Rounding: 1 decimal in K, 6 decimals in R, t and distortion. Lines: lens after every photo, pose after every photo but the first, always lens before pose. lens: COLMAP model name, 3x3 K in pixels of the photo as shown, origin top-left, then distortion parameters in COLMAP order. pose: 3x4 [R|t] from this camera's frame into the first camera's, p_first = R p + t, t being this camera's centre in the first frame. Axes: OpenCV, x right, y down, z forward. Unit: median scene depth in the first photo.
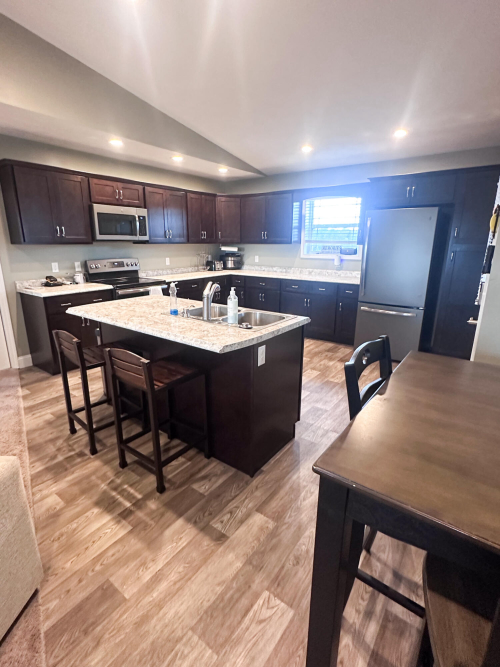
lens RADIAL K [[331.4, 0, 248.6], [0, 331.4, 331.3], [0, 0, 1]] dist [-0.004061, -0.000656]
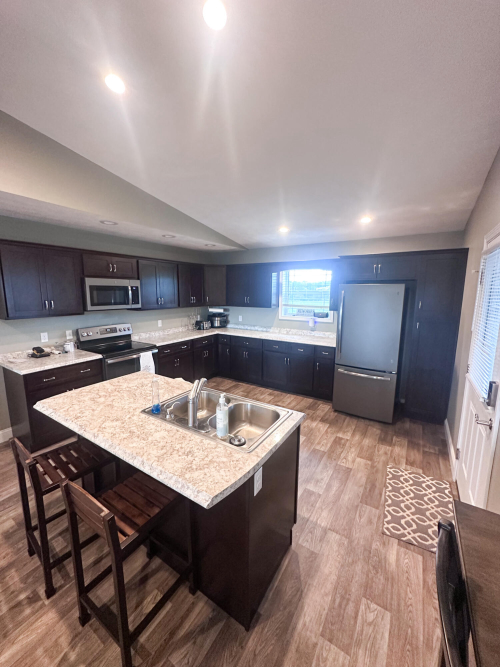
lens RADIAL K [[265.5, 0, 250.0], [0, 265.5, 333.5], [0, 0, 1]] dist [-0.000894, 0.000085]
pose [[0.997402, -0.010152, 0.071321, -0.010848], [0.017712, 0.994190, -0.106171, -0.097948], [-0.069829, 0.107158, 0.991787, 0.132619]]
